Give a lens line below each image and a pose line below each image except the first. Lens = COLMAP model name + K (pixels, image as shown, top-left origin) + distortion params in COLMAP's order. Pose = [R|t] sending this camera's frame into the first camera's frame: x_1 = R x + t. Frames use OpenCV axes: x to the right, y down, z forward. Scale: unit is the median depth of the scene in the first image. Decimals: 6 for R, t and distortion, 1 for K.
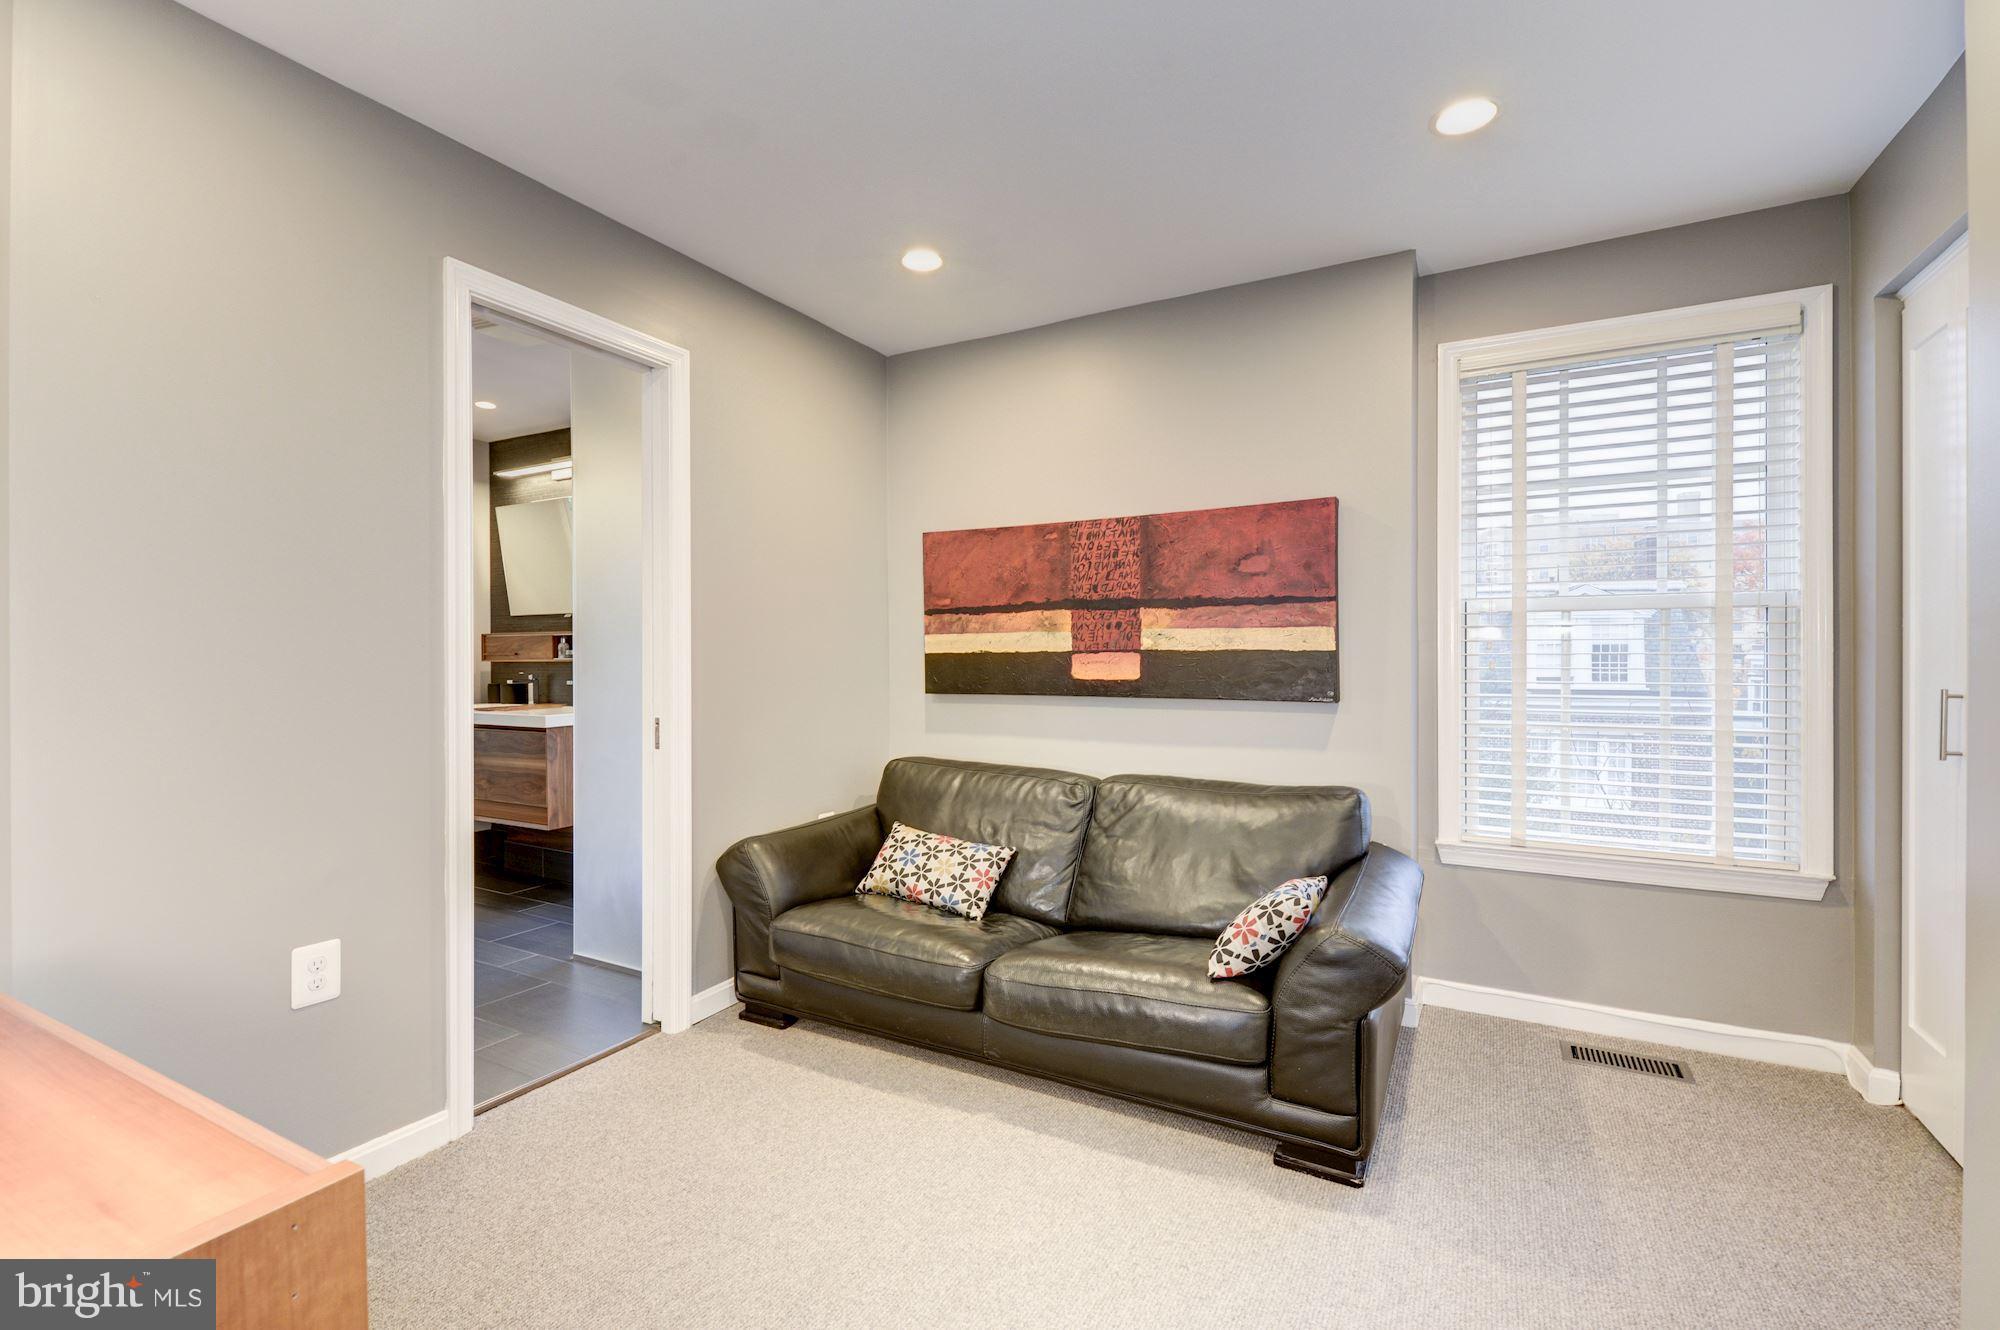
lens RADIAL K [[878.7, 0, 1003.6], [0, 878.7, 659.0], [0, 0, 1]] dist [0.000048, -0.001242]
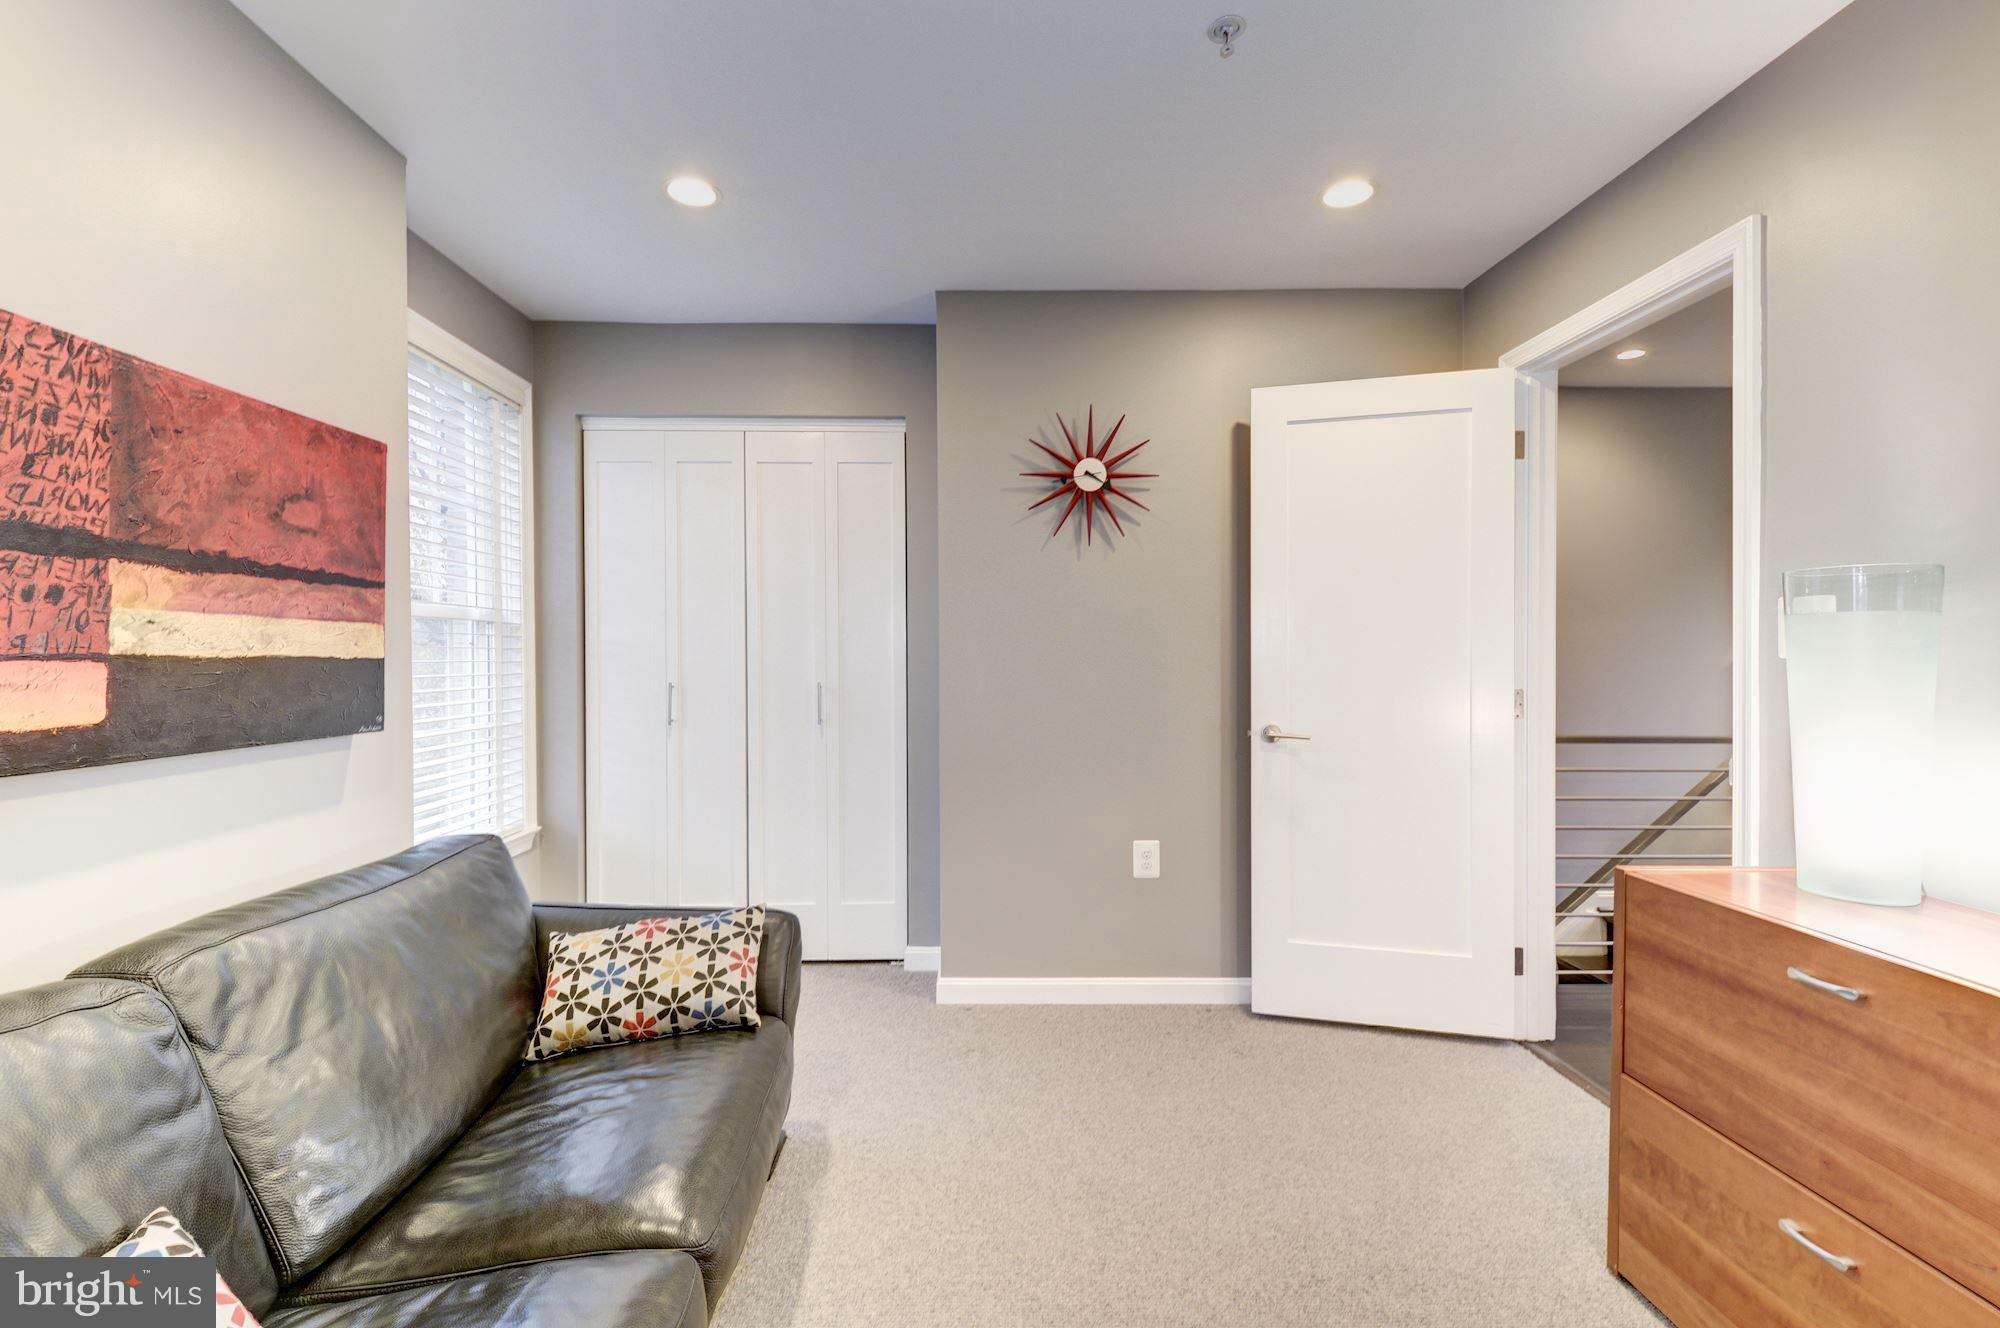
lens RADIAL K [[878.7, 0, 1003.6], [0, 878.7, 658.0], [0, 0, 1]] dist [0.000048, -0.001242]
pose [[-0.511221, 0.001049, 0.859448, -0.447754], [0.003307, 0.999994, 0.000746, -0.007702], [-0.859443, 0.003223, -0.511222, 0.844089]]
